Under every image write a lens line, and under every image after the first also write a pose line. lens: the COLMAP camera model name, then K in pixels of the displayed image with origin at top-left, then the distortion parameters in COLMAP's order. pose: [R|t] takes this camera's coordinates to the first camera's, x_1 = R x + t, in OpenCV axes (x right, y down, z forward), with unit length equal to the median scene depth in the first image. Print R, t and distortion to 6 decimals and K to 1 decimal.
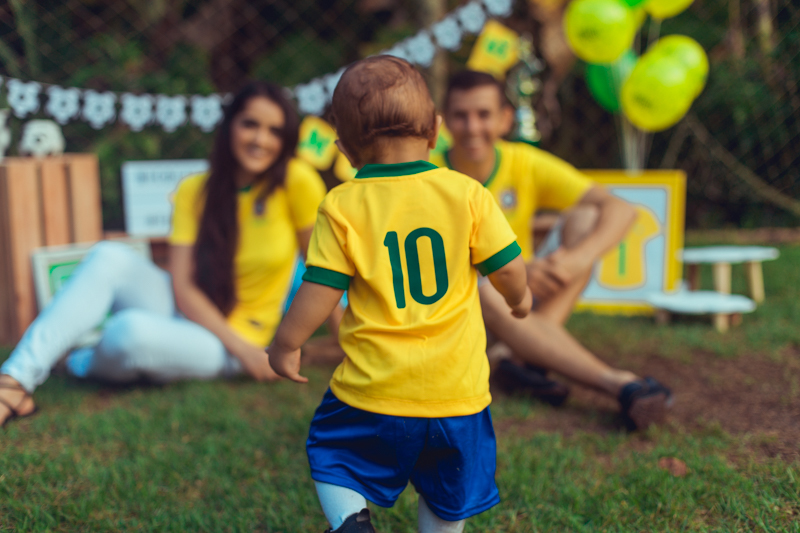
lens RADIAL K [[1160.2, 0, 395.2], [0, 1160.2, 265.0], [0, 0, 1]] dist [-0.004247, 0.000000]
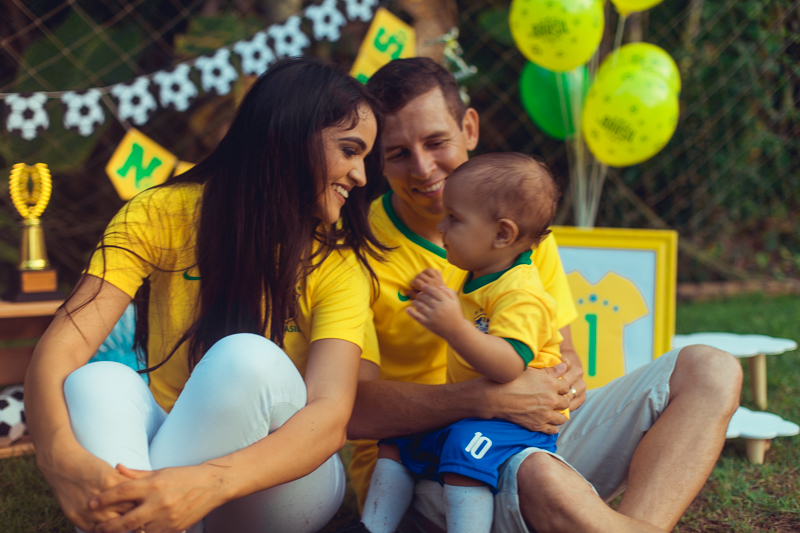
lens RADIAL K [[1160.2, 0, 380.4], [0, 1160.2, 260.1], [0, 0, 1]] dist [-0.004247, 0.000000]
pose [[0.977424, 0.018519, 0.210476, -0.082737], [-0.015545, 0.999755, -0.015774, -0.049234], [-0.210716, 0.012146, 0.977472, 0.355551]]
